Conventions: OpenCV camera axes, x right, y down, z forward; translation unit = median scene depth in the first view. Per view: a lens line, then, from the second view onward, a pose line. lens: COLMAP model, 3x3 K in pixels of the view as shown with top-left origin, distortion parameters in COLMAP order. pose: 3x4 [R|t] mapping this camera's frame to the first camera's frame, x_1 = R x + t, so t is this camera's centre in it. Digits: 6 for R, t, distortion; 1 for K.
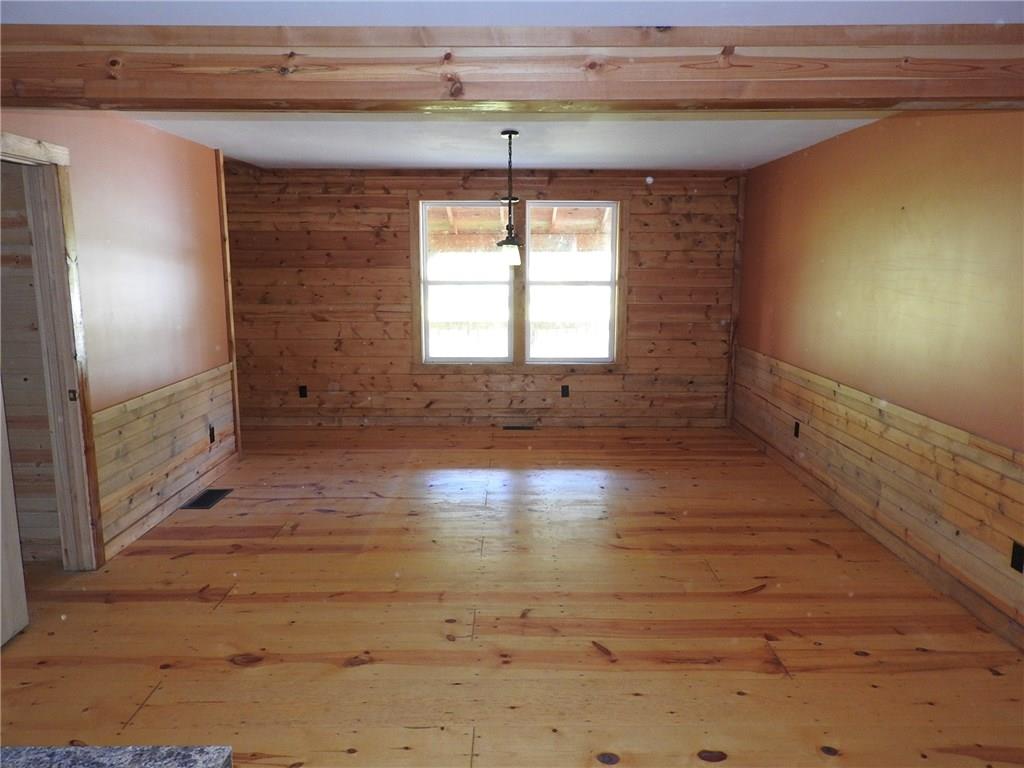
lens RADIAL K [[728.6, 0, 511.9], [0, 728.6, 384.6], [0, 0, 1]] dist [0.011019, -0.004924]
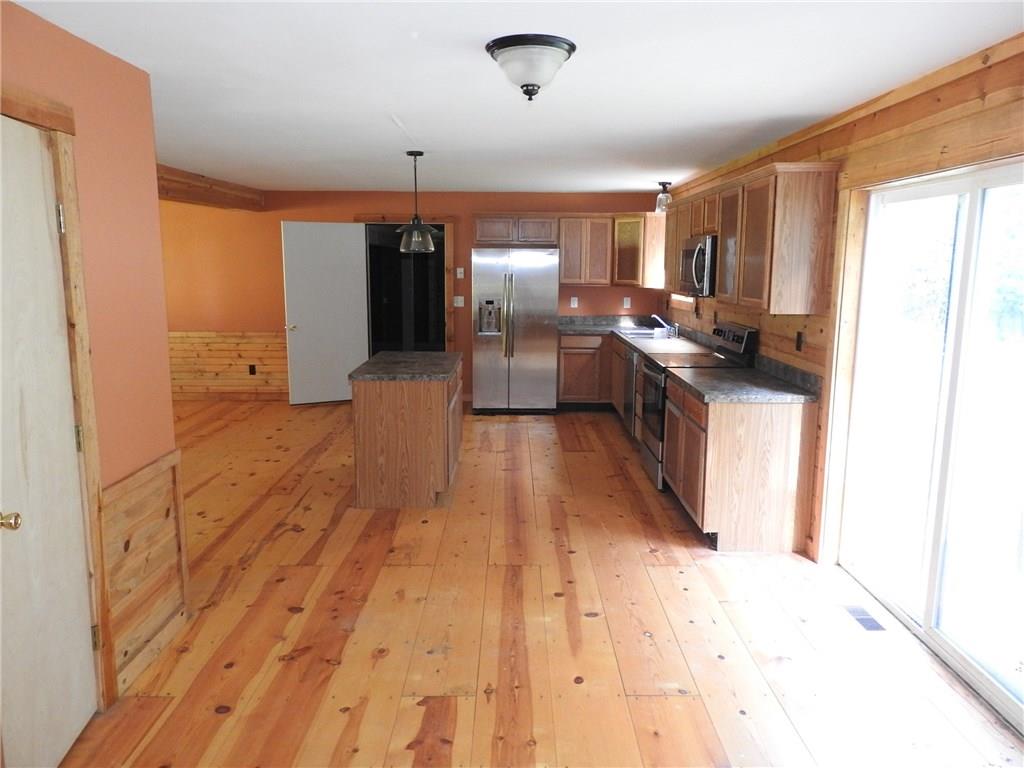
lens RADIAL K [[728.6, 0, 508.5], [0, 728.6, 382.5], [0, 0, 1]] dist [0.011019, -0.004924]
pose [[0.011699, -0.169729, 0.985421, -1.818371], [0.163390, 0.972568, 0.165575, -0.014982], [-0.986492, 0.159071, 0.039110, -0.049557]]
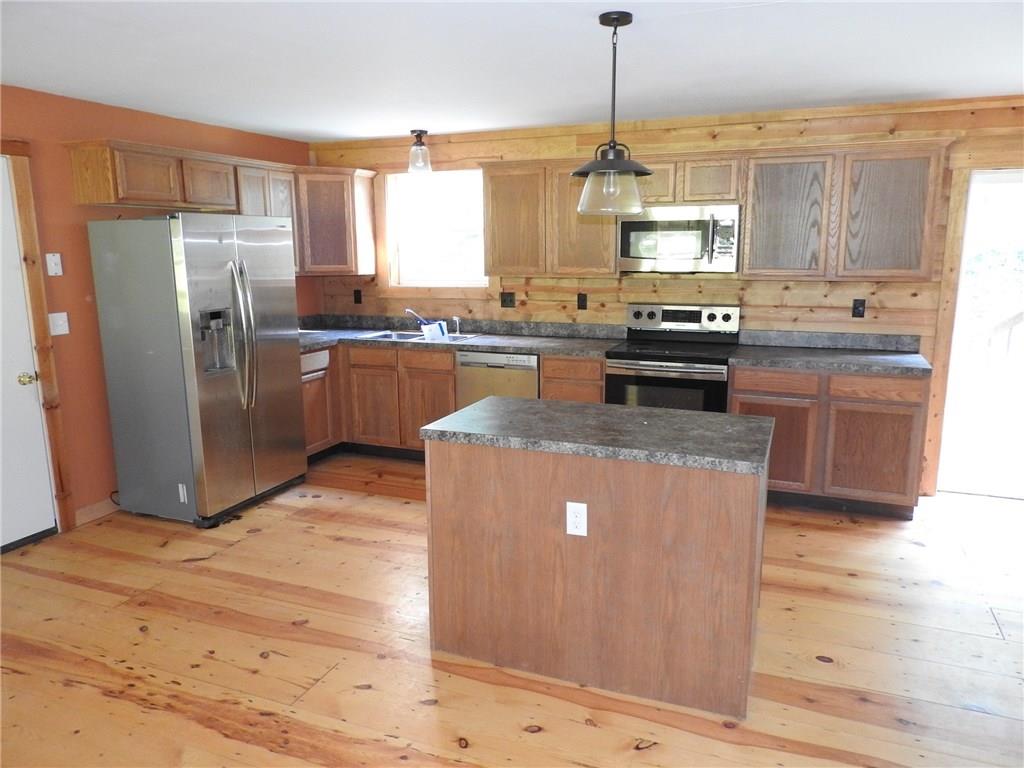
lens RADIAL K [[728.6, 0, 514.0], [0, 728.6, 384.3], [0, 0, 1]] dist [0.011019, -0.004924]
pose [[-0.924220, -0.072771, 0.374863, -0.502958], [0.063479, 0.938736, 0.338740, -0.160776], [-0.376548, 0.336866, -0.862979, 0.935997]]
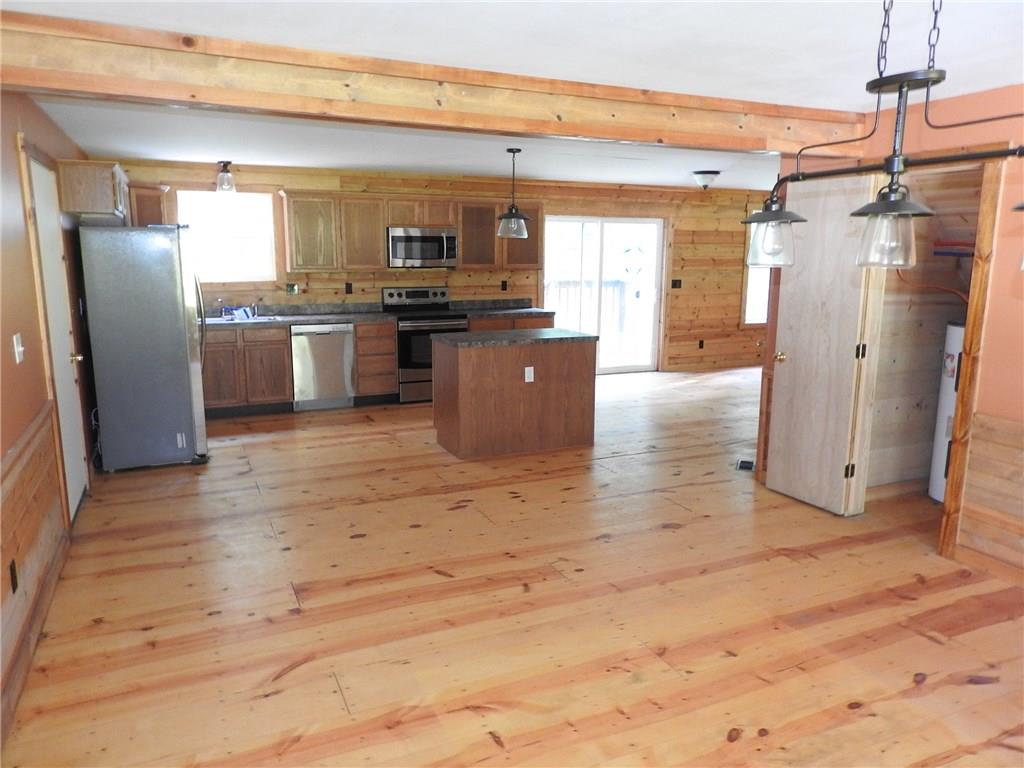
lens RADIAL K [[728.6, 0, 506.9], [0, 728.6, 381.1], [0, 0, 1]] dist [0.011019, -0.004924]
pose [[-0.915476, 0.061837, -0.397593, 0.429133], [-0.076936, 0.942988, 0.323812, -0.295825], [0.394950, 0.327031, -0.858525, 1.737394]]
